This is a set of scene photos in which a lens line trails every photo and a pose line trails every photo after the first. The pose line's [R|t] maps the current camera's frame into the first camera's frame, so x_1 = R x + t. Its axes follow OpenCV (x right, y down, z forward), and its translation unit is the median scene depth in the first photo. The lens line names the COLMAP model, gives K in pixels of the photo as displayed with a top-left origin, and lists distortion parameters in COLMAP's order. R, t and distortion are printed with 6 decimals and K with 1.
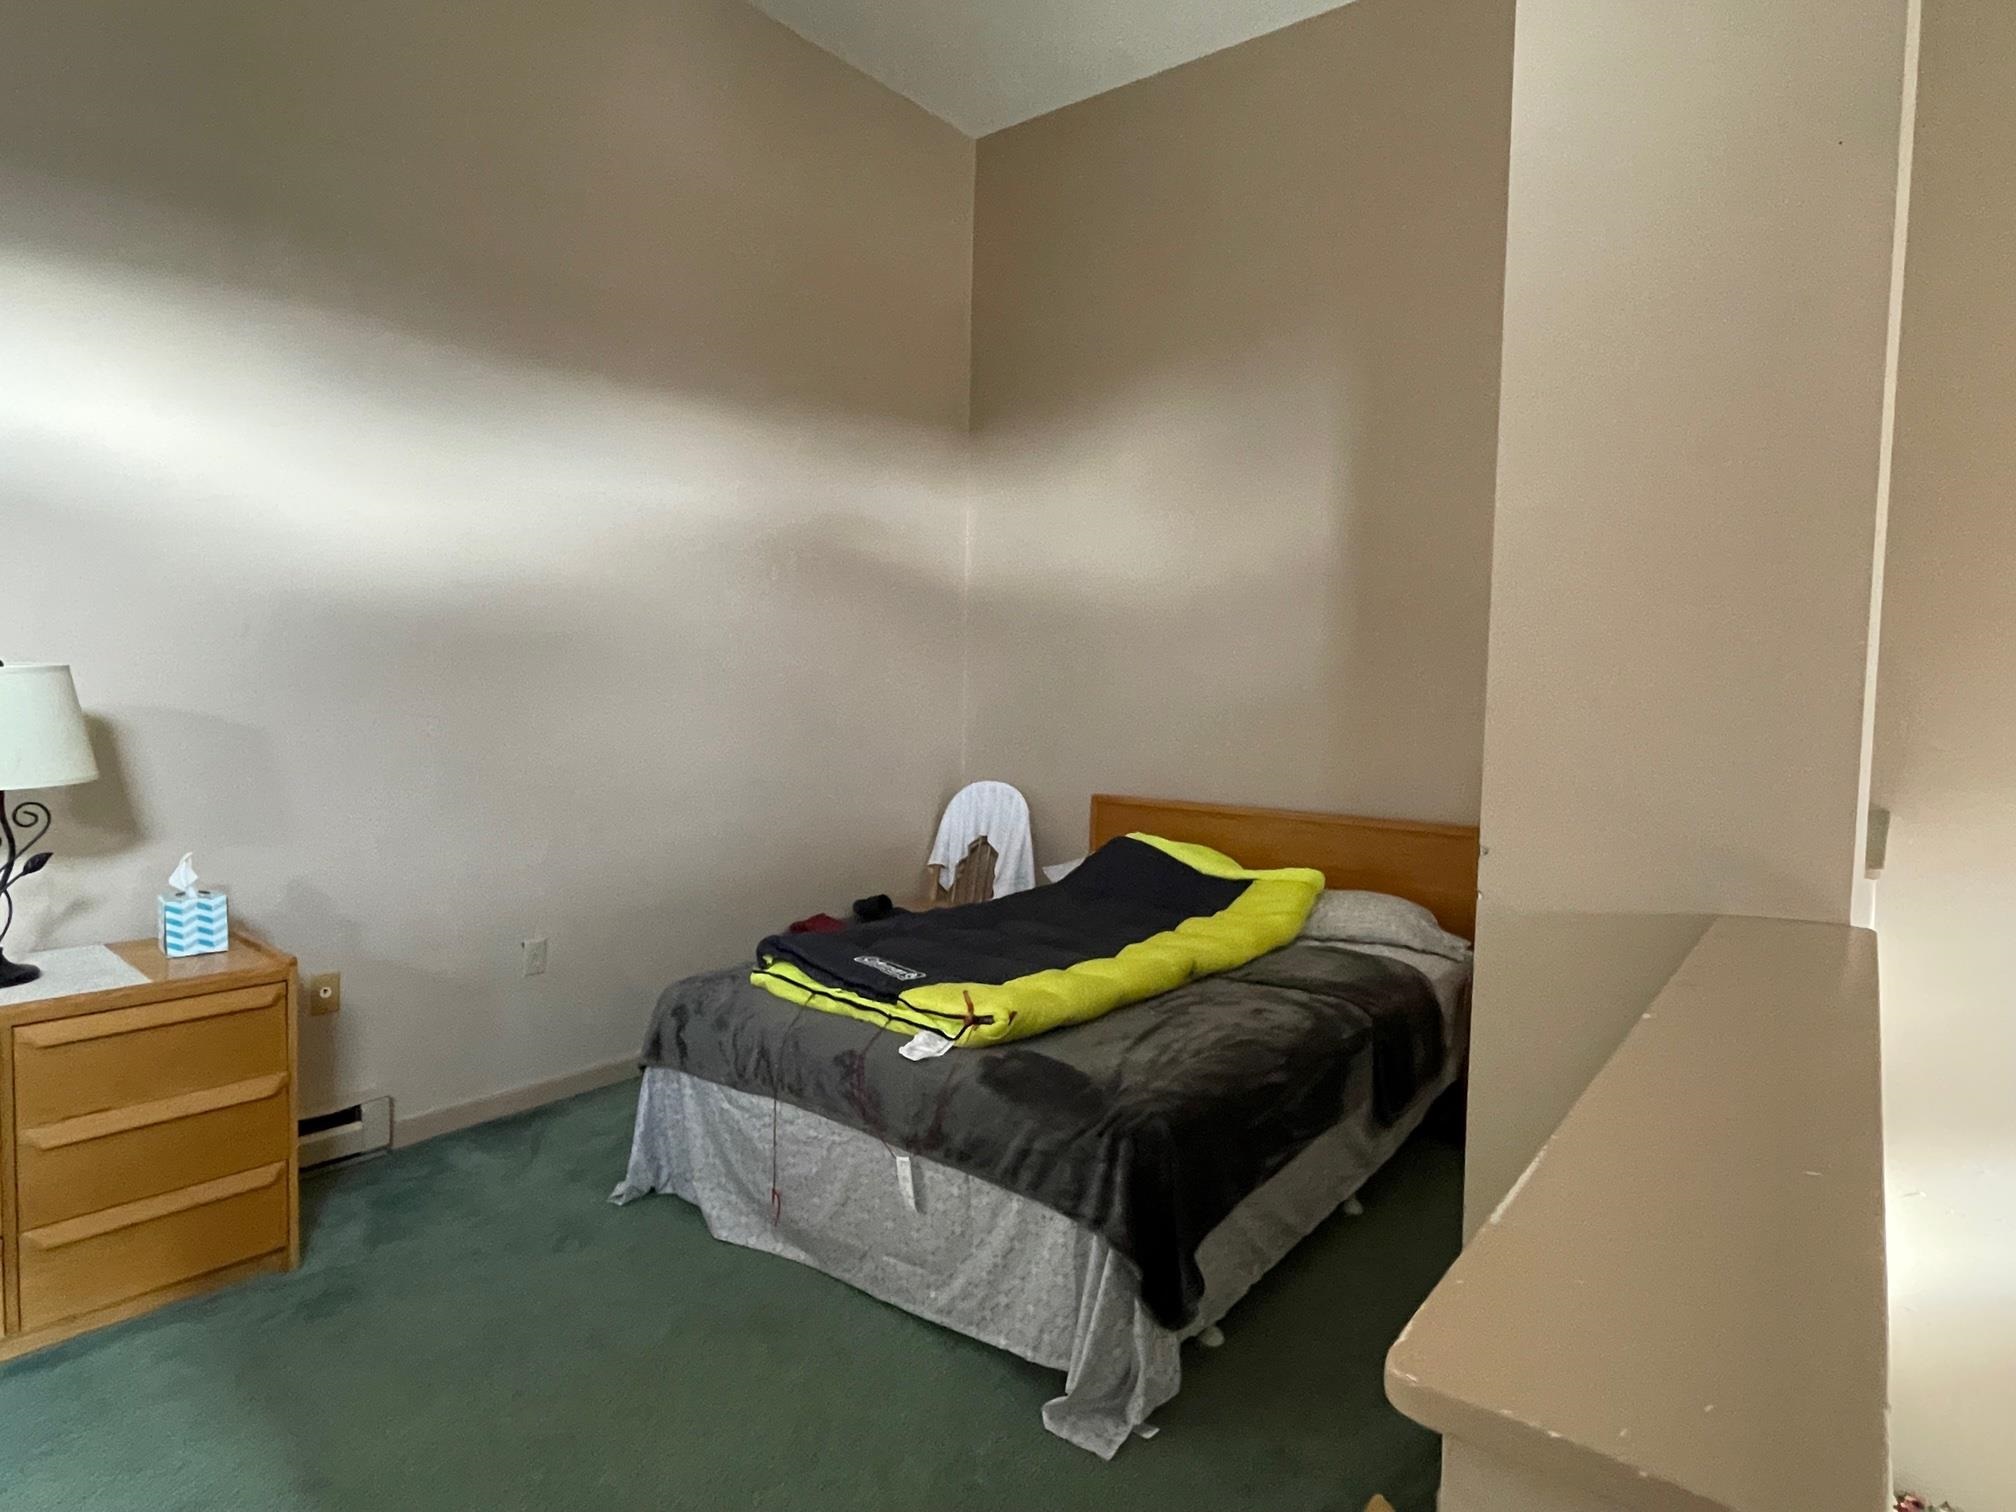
lens RADIAL K [[1129.8, 0, 1011.0], [0, 1129.8, 750.7], [0, 0, 1]] dist [-0.000830, -0.000507]
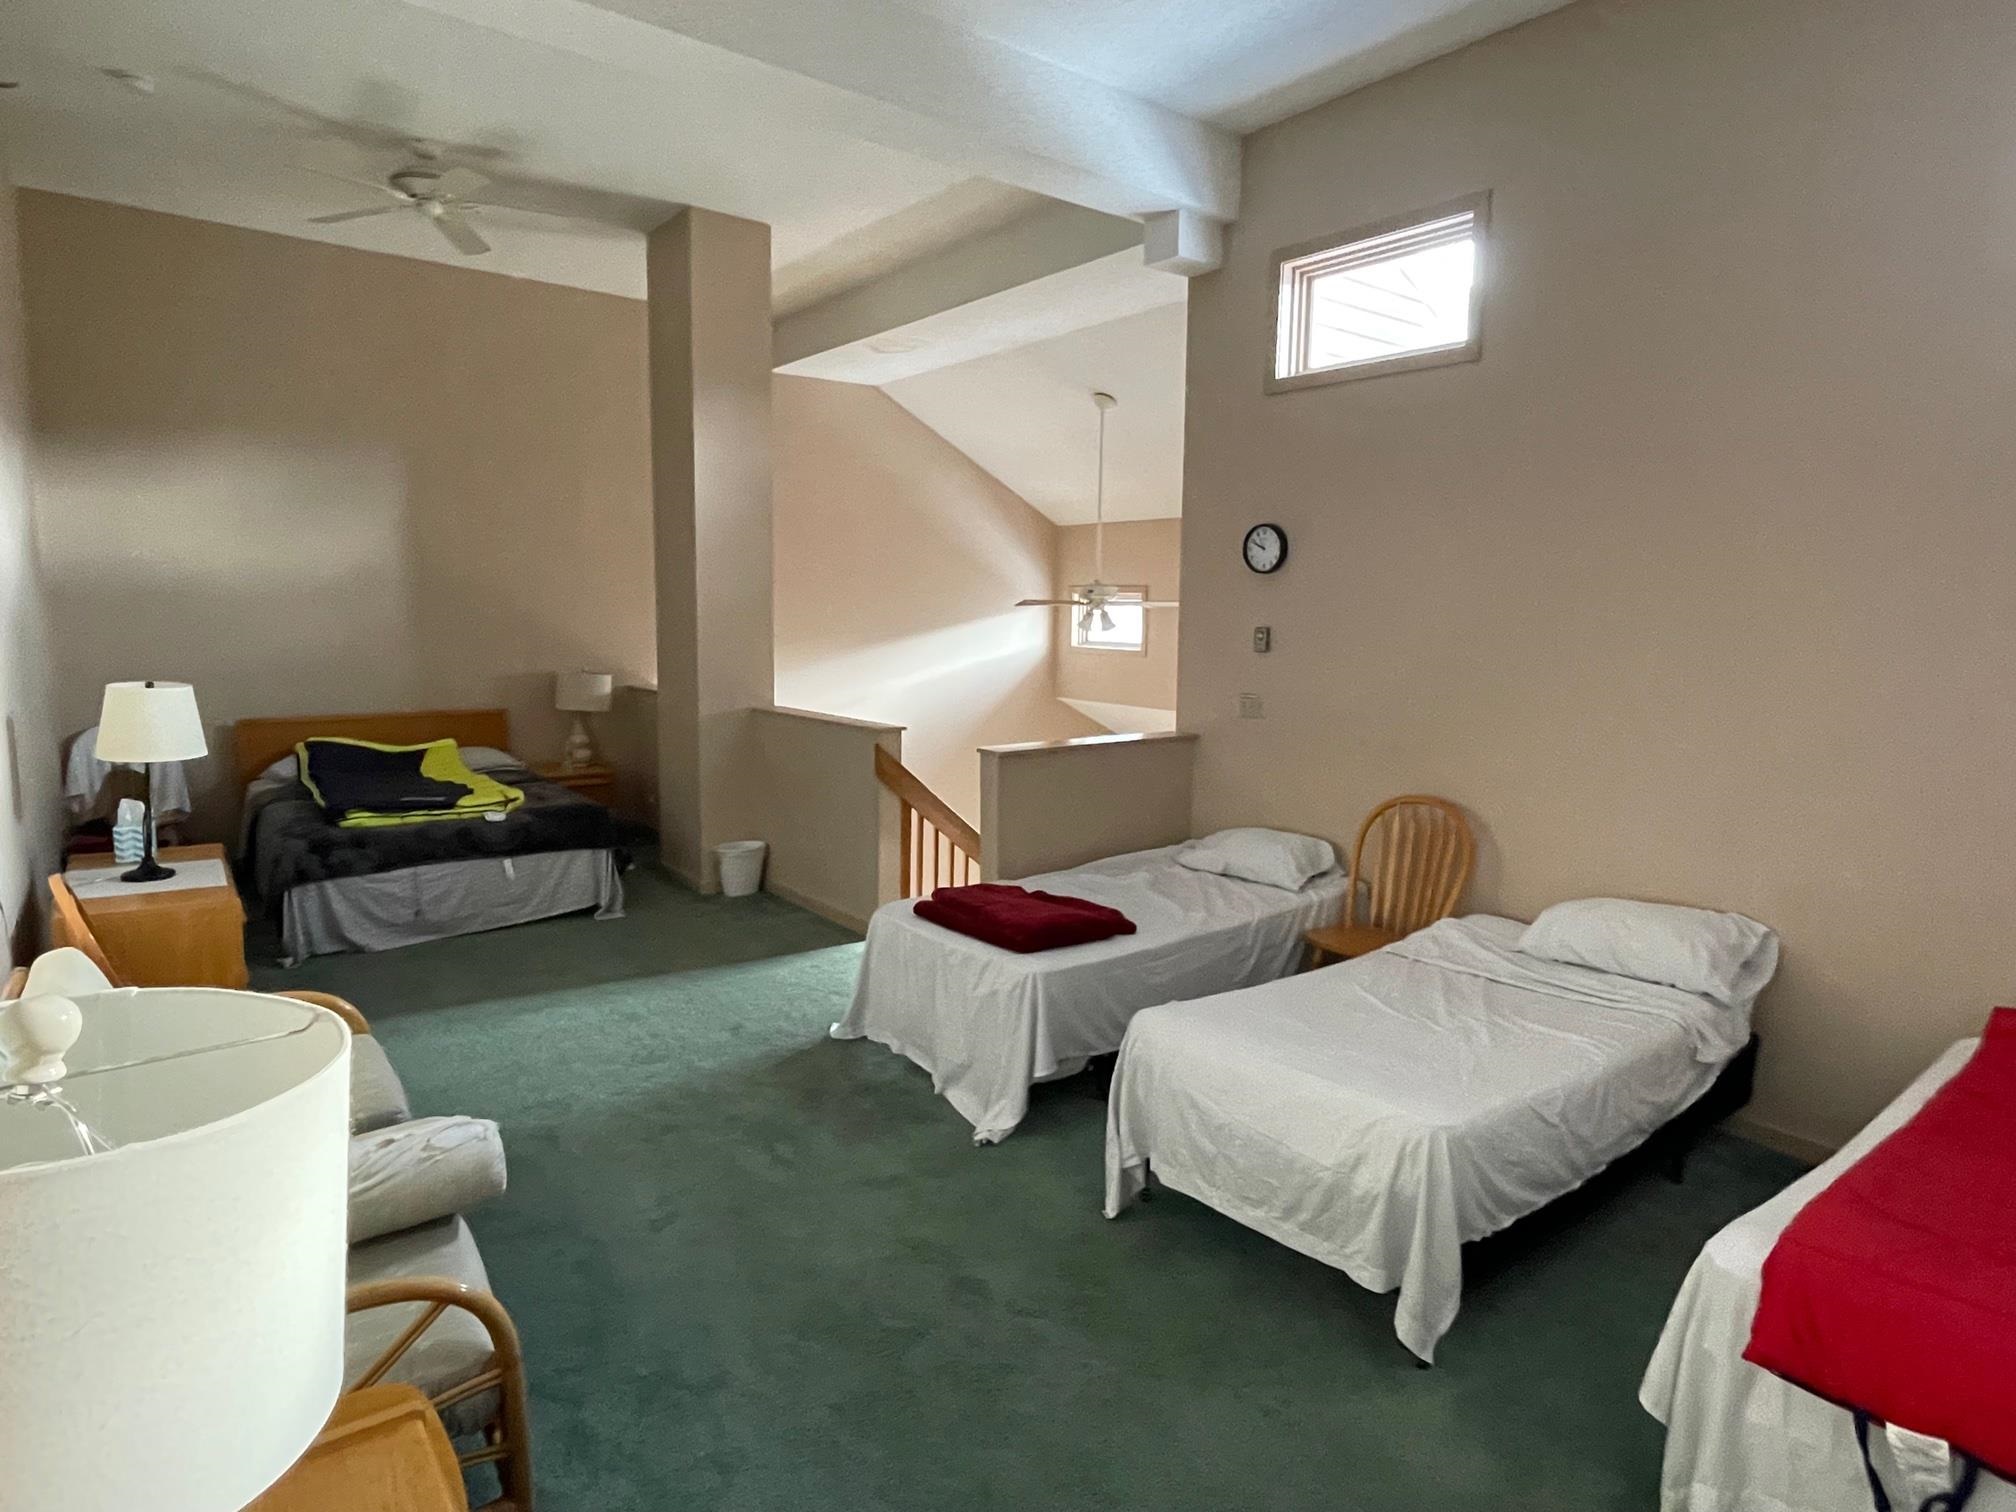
lens RADIAL K [[1129.8, 0, 1011.0], [0, 1129.8, 750.7], [0, 0, 1]] dist [-0.000830, -0.000507]
pose [[0.244492, -0.144026, 0.958895, -1.900453], [0.048593, 0.989485, 0.136230, -0.128271], [-0.968433, 0.013288, 0.248919, -0.570720]]
